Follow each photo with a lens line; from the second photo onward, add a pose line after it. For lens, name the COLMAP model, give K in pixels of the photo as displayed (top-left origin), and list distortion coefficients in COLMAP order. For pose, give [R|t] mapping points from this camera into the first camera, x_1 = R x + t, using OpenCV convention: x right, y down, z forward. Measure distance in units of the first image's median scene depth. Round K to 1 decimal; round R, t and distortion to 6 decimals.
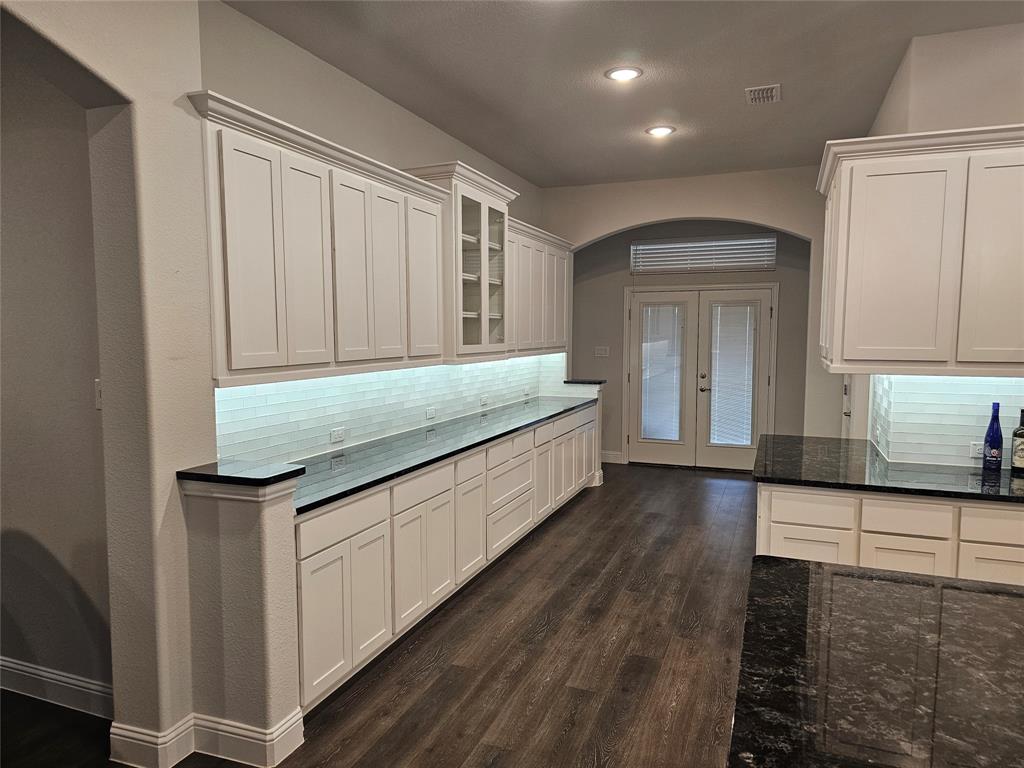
lens RADIAL K [[686.9, 0, 514.6], [0, 686.9, 386.4], [0, 0, 1]] dist [0.046407, -0.026356]
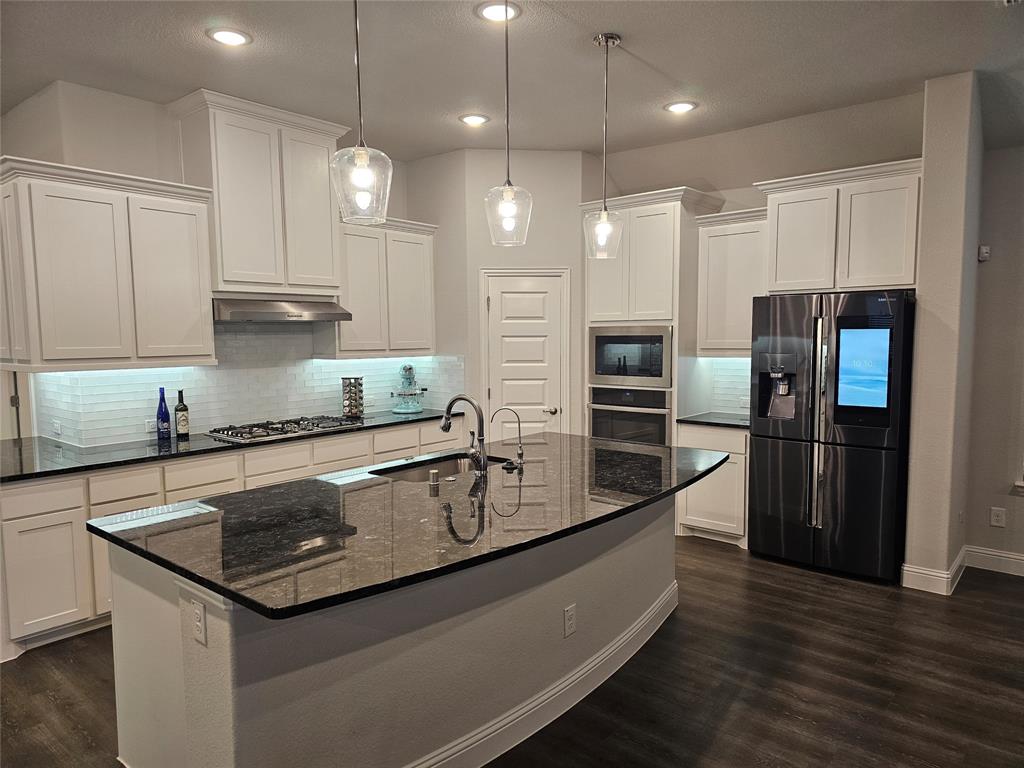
lens RADIAL K [[686.9, 0, 514.5], [0, 686.9, 386.3], [0, 0, 1]] dist [0.046407, -0.026356]
pose [[0.336229, -0.076988, 0.938628, -0.317589], [0.079817, 0.995397, 0.053053, 0.004388], [-0.938392, 0.057081, 0.340826, -0.071955]]
